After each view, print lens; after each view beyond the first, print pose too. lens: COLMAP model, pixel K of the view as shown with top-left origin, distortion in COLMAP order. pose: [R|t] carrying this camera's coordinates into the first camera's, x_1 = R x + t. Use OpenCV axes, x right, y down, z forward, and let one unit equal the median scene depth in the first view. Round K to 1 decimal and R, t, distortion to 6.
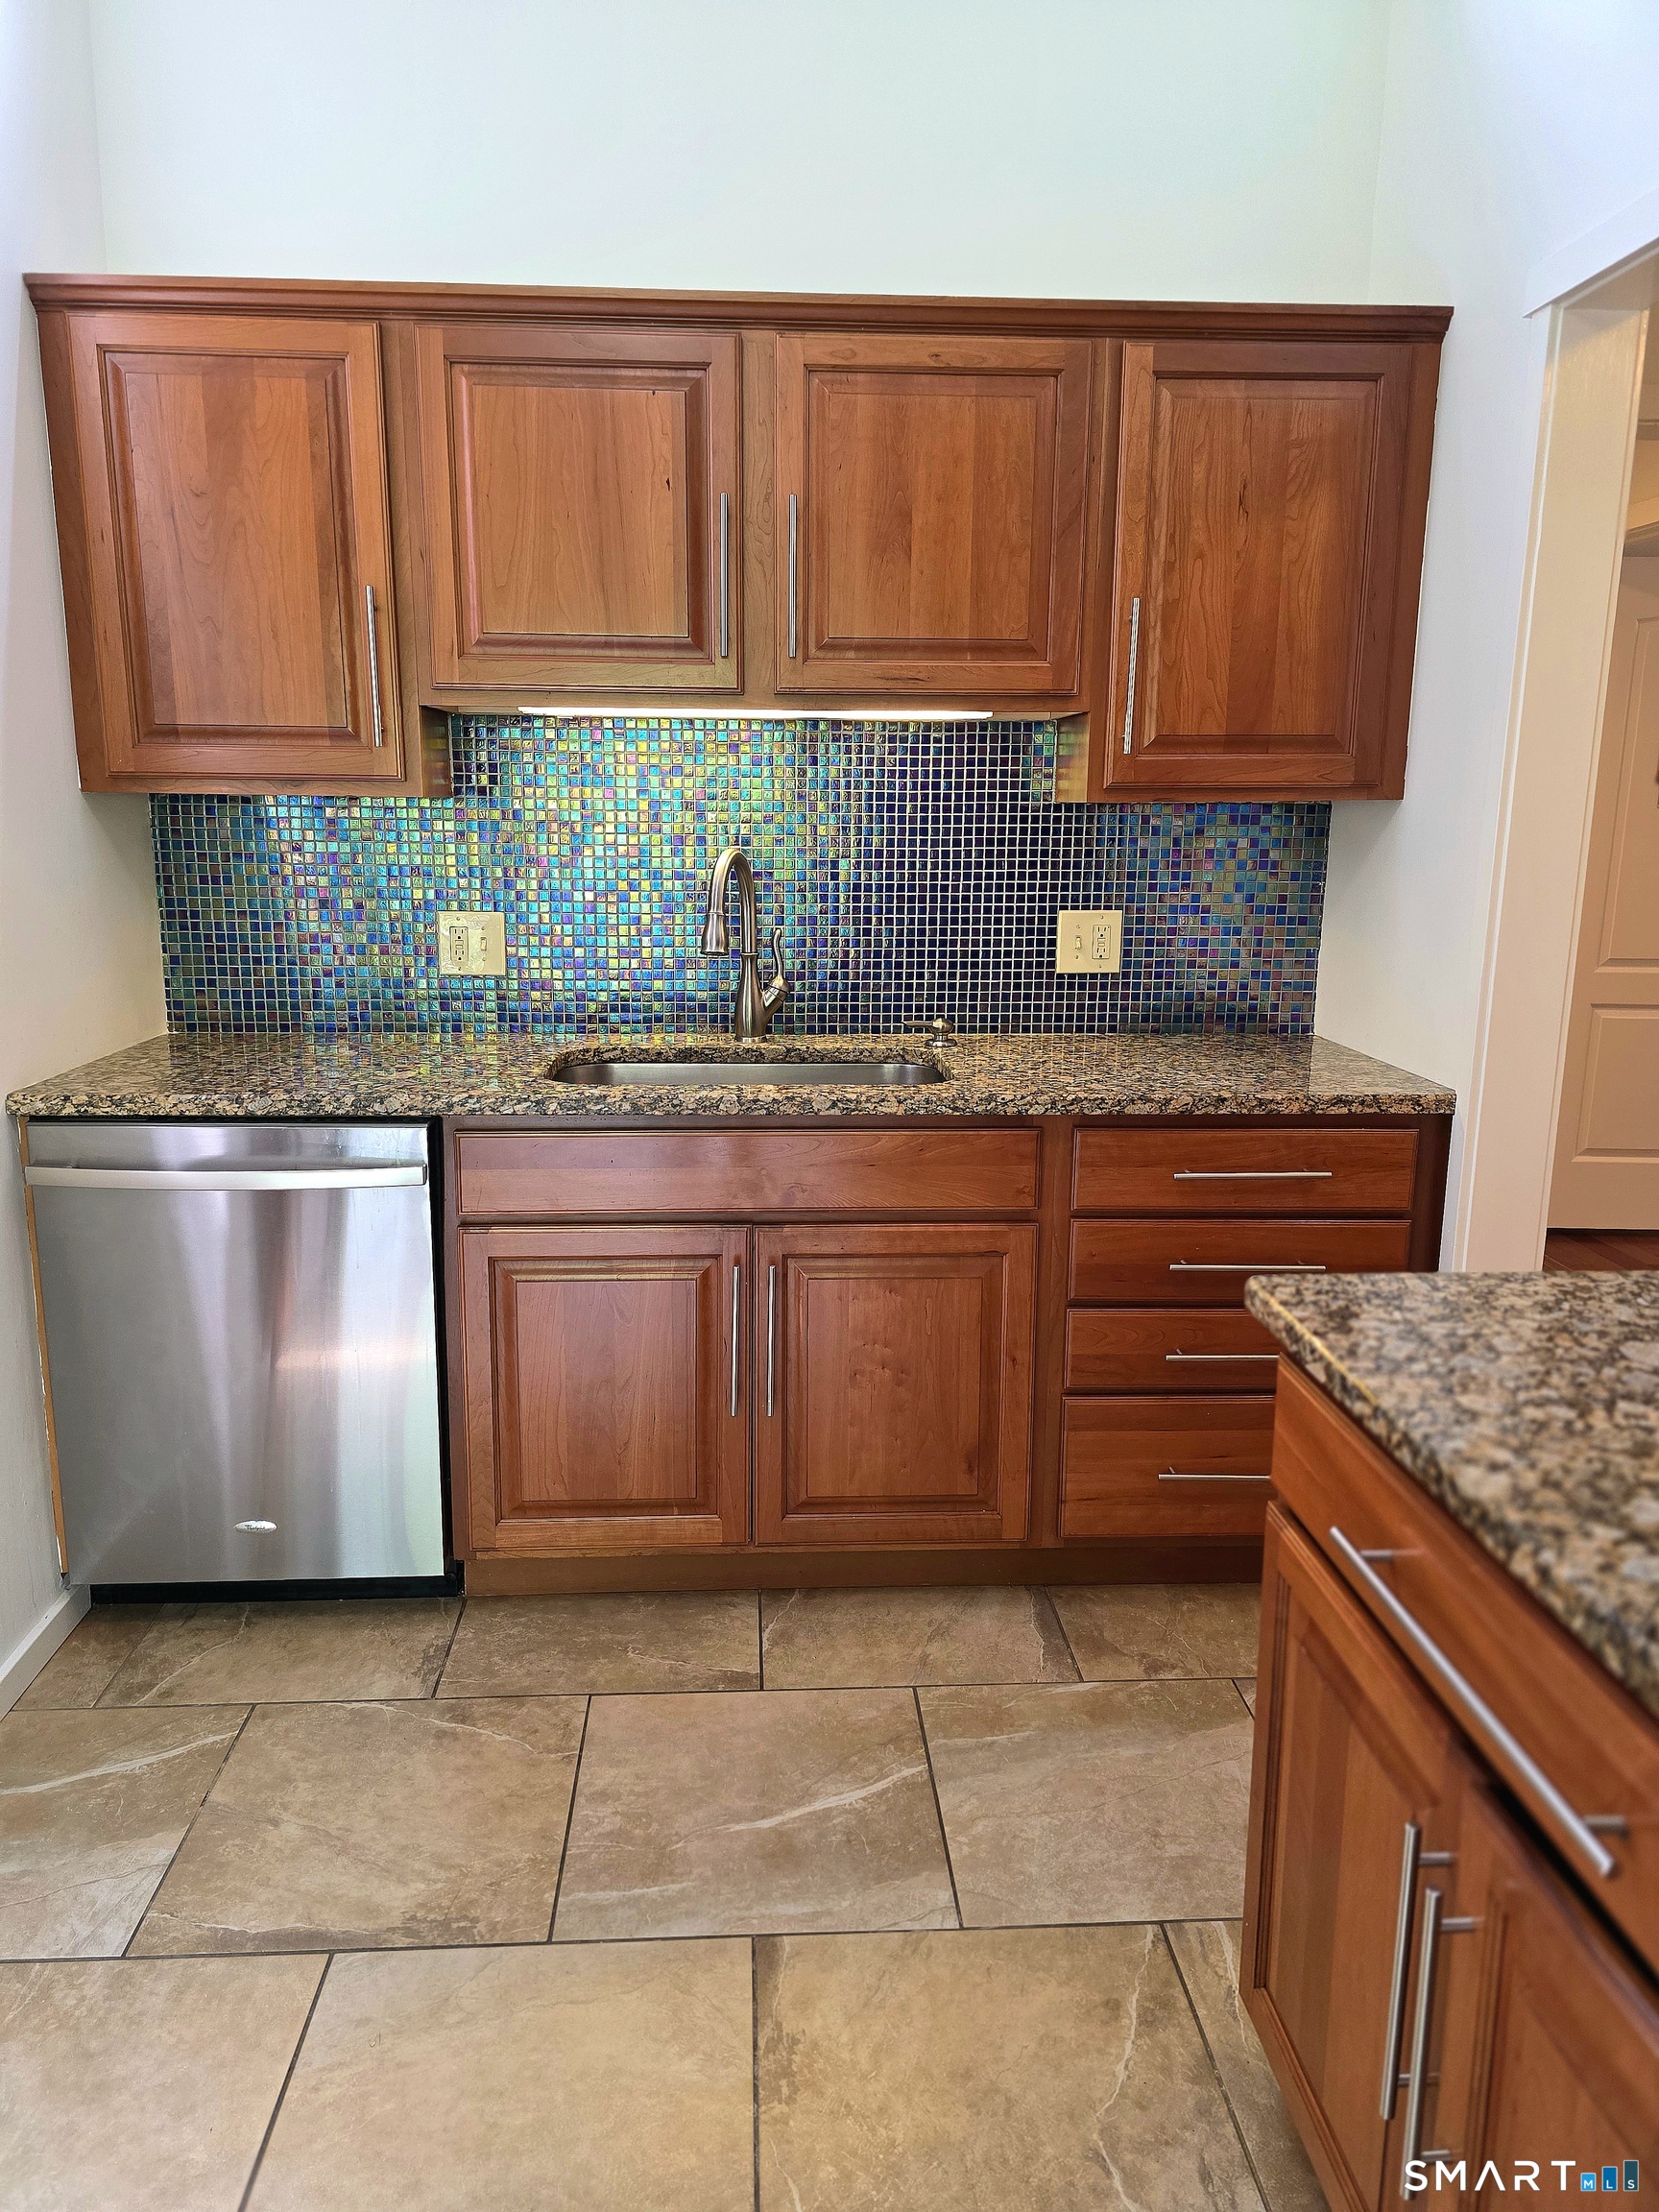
lens RADIAL K [[1489.0, 0, 815.9], [0, 1489.0, 1090.0], [0, 0, 1]] dist [0.045262, -0.049696]
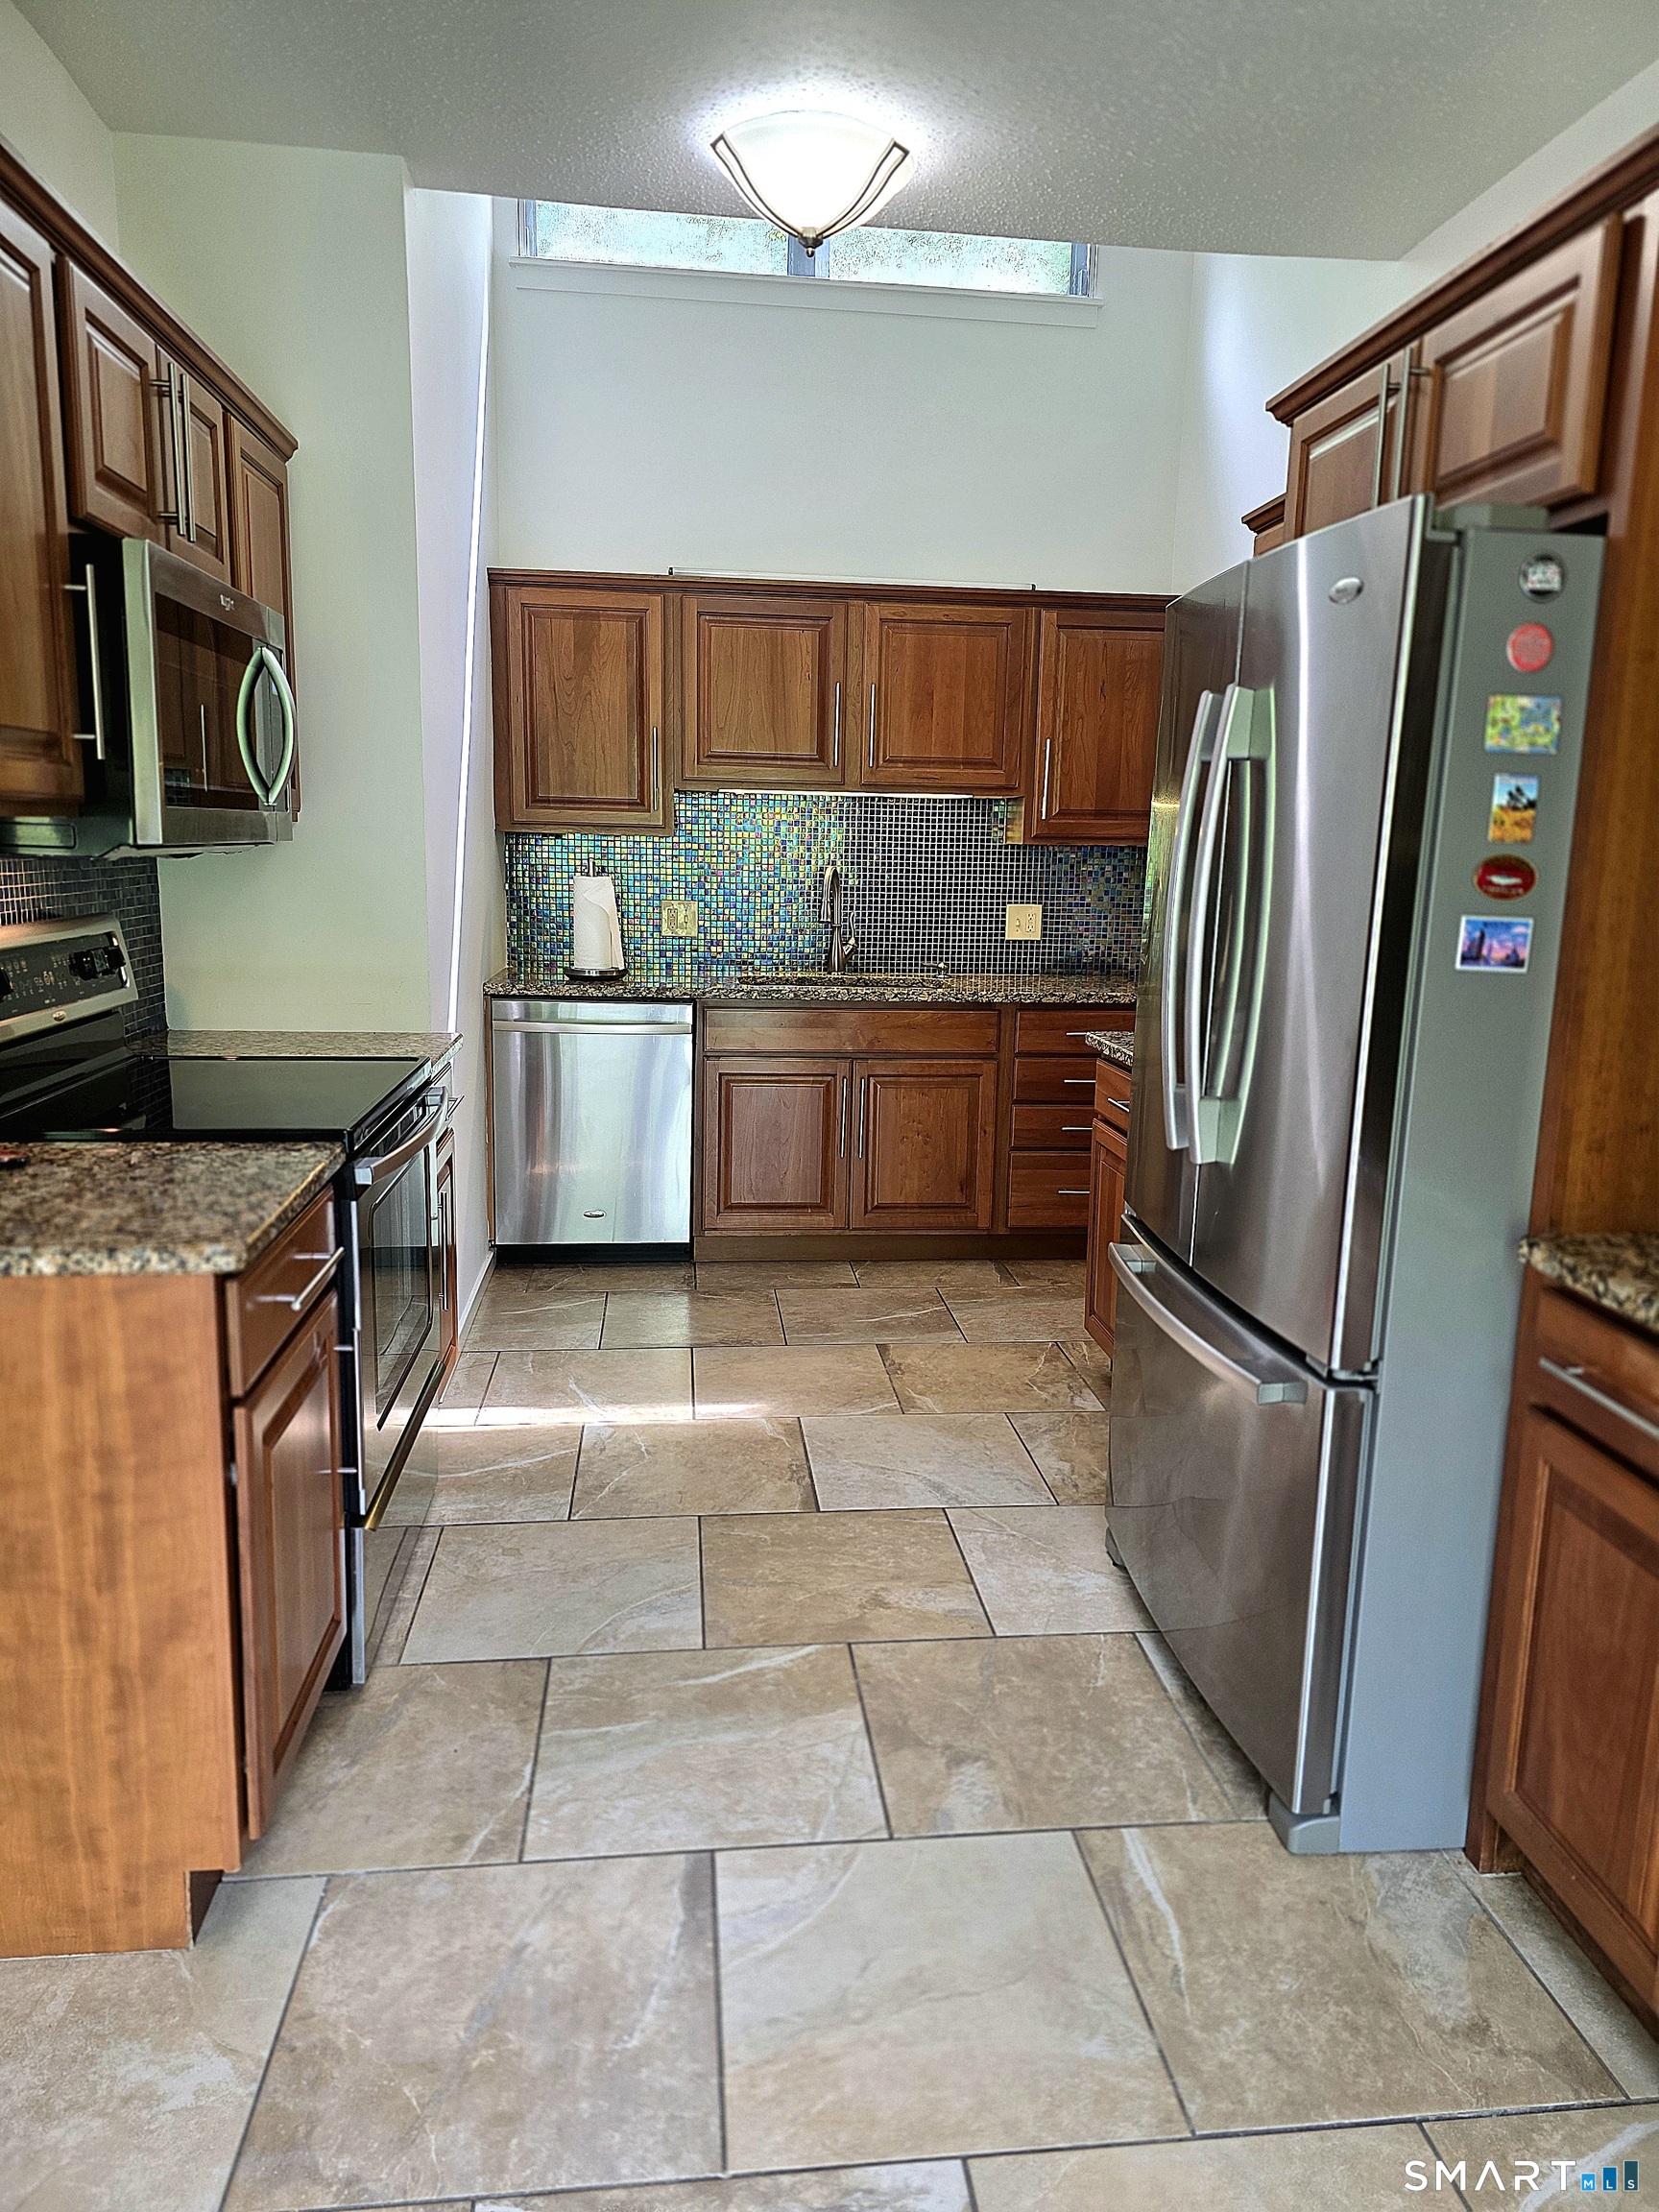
lens RADIAL K [[1496.2, 0, 829.5], [0, 1496.2, 1106.0], [0, 0, 1]] dist [0.049540, -0.042576]
pose [[0.998408, 0.004278, 0.056242, -0.177215], [-0.003518, 0.999901, -0.013608, 0.174207], [-0.056295, 0.013388, 0.998324, -0.924086]]
